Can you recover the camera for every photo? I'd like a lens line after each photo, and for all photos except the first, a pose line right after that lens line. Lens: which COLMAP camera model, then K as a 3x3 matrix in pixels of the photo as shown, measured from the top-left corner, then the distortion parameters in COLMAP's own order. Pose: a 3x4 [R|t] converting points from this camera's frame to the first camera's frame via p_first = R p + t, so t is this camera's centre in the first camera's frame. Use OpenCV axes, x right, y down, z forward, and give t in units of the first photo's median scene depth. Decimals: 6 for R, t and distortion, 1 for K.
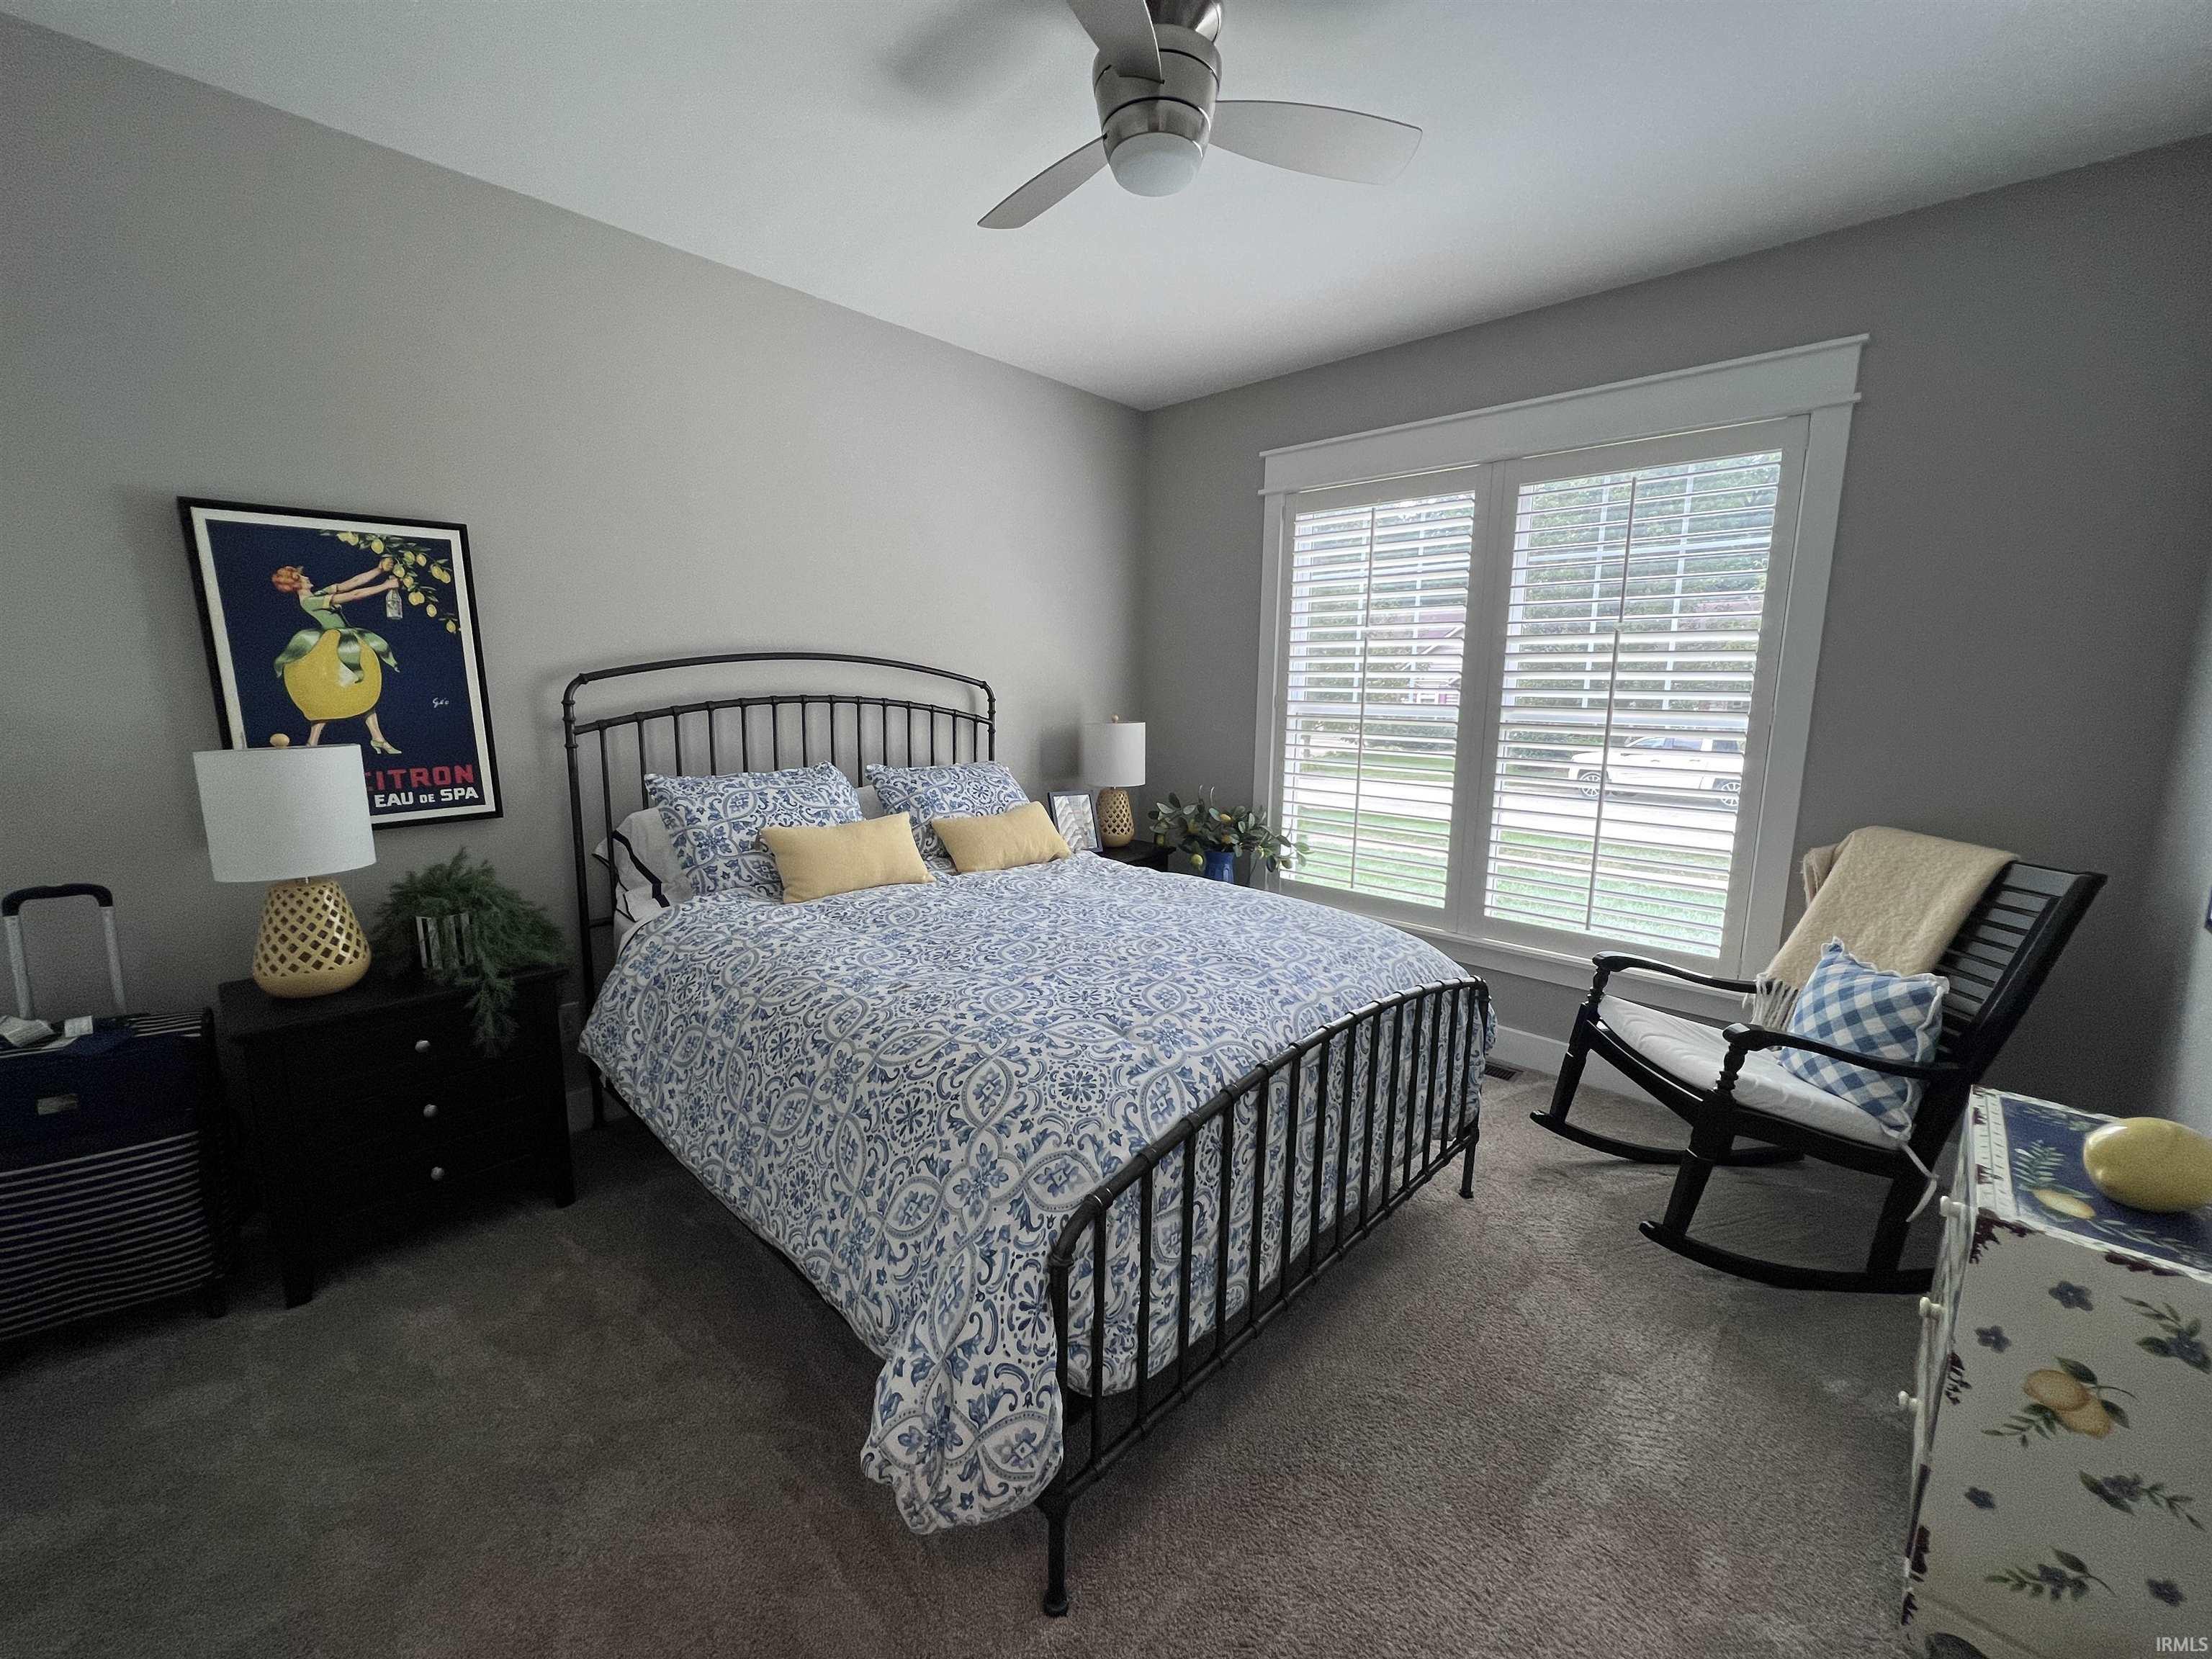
lens RADIAL K [[884.8, 0, 1102.6], [0, 884.8, 825.3], [0, 0, 1]] dist [-0.003605, 0.000596]
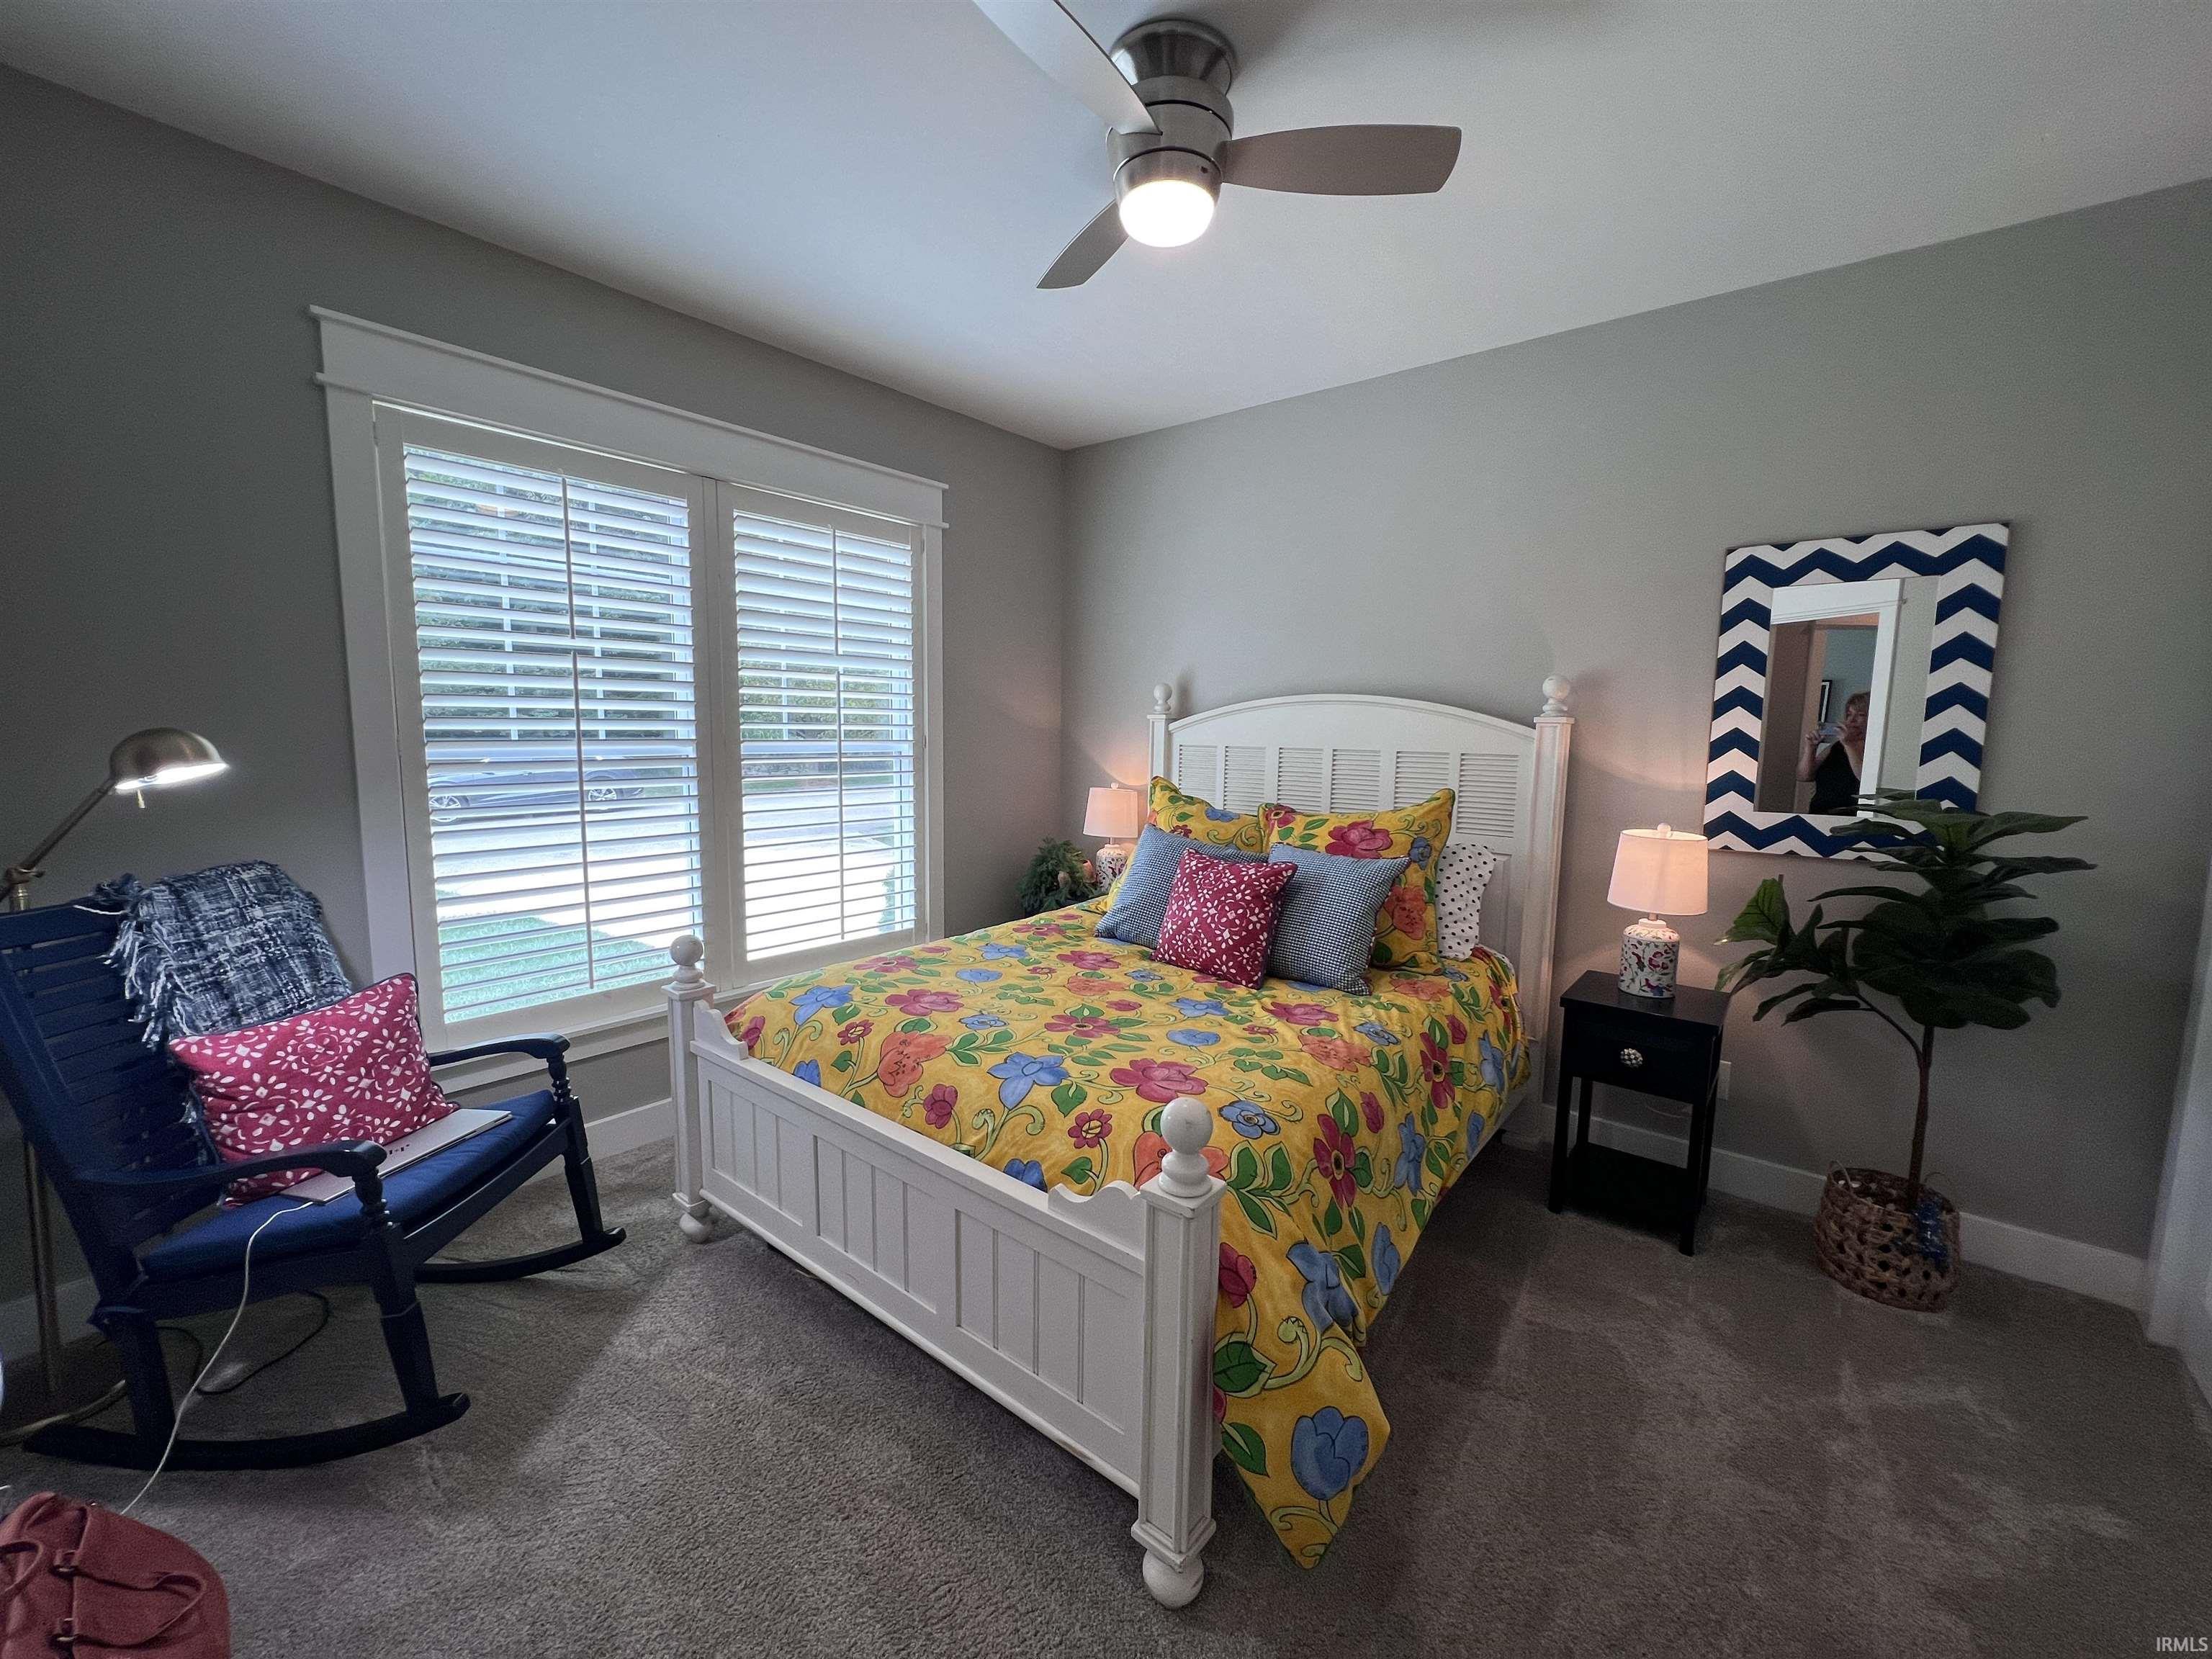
lens RADIAL K [[884.8, 0, 1105.7], [0, 884.8, 832.5], [0, 0, 1]] dist [-0.003605, 0.000596]
pose [[-0.066760, -0.132307, 0.988958, -0.530269], [0.145241, 0.979323, 0.140822, -0.114677], [-0.987141, 0.153039, -0.046163, 0.668539]]
